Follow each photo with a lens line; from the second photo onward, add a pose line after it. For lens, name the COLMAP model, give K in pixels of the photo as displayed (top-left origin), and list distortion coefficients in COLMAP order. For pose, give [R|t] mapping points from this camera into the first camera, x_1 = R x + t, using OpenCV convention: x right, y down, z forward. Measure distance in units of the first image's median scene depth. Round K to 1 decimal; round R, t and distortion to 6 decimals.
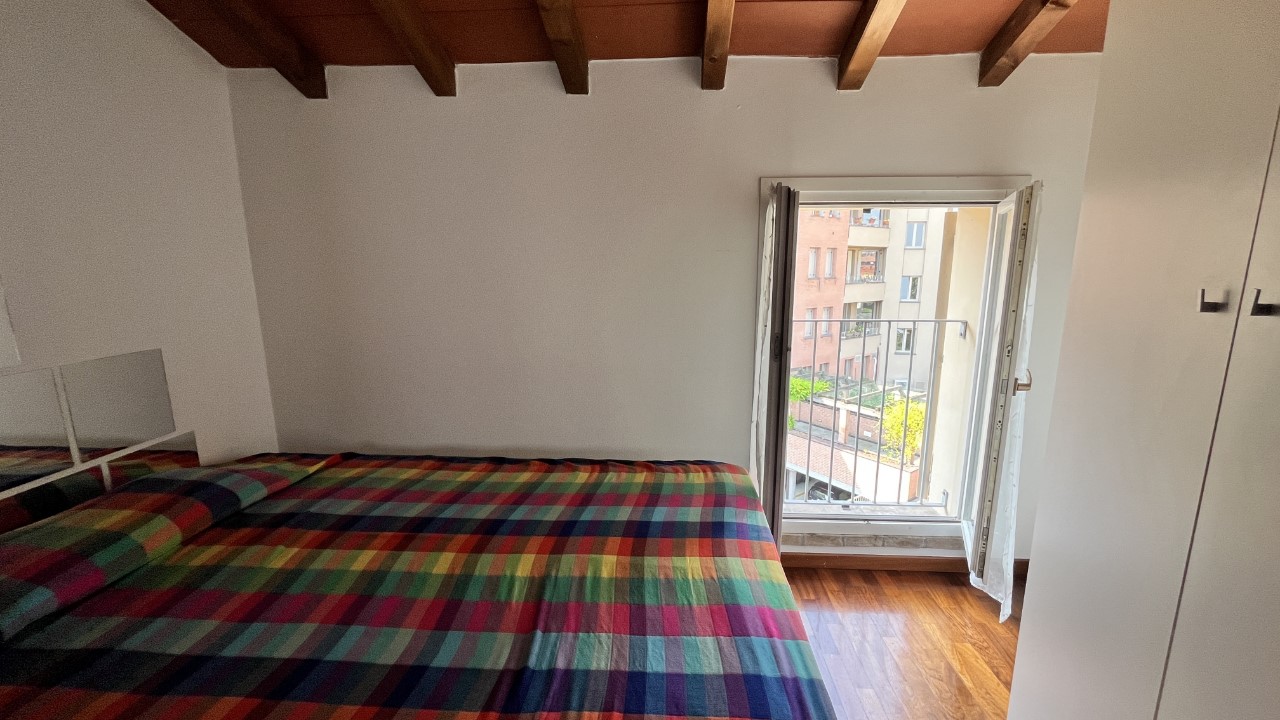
lens RADIAL K [[506.4, 0, 635.9], [0, 506.4, 366.3], [0, 0, 1]] dist [0.007376, -0.000124]
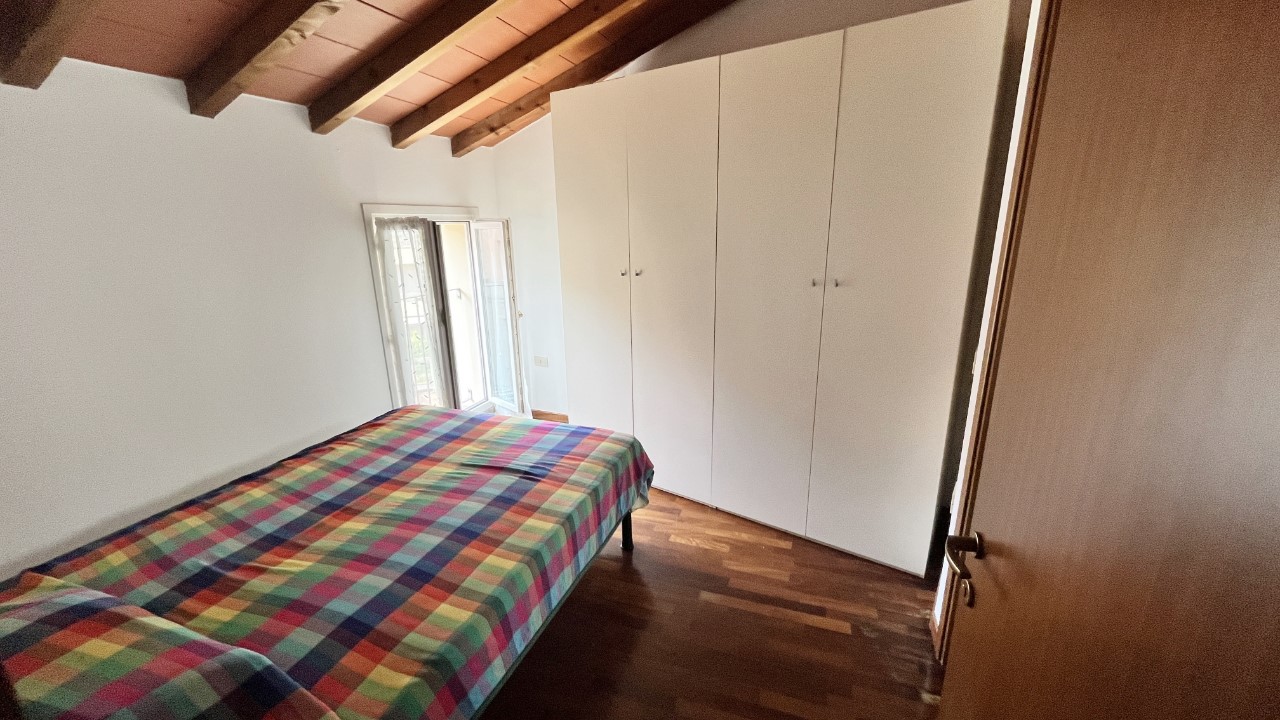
lens RADIAL K [[506.4, 0, 643.5], [0, 506.4, 358.8], [0, 0, 1]] dist [0.007376, -0.000124]
pose [[0.265701, -0.247008, 0.931874, -1.111169], [0.199971, 0.959717, 0.197372, -0.099280], [-0.943088, 0.133906, 0.304392, -0.097347]]
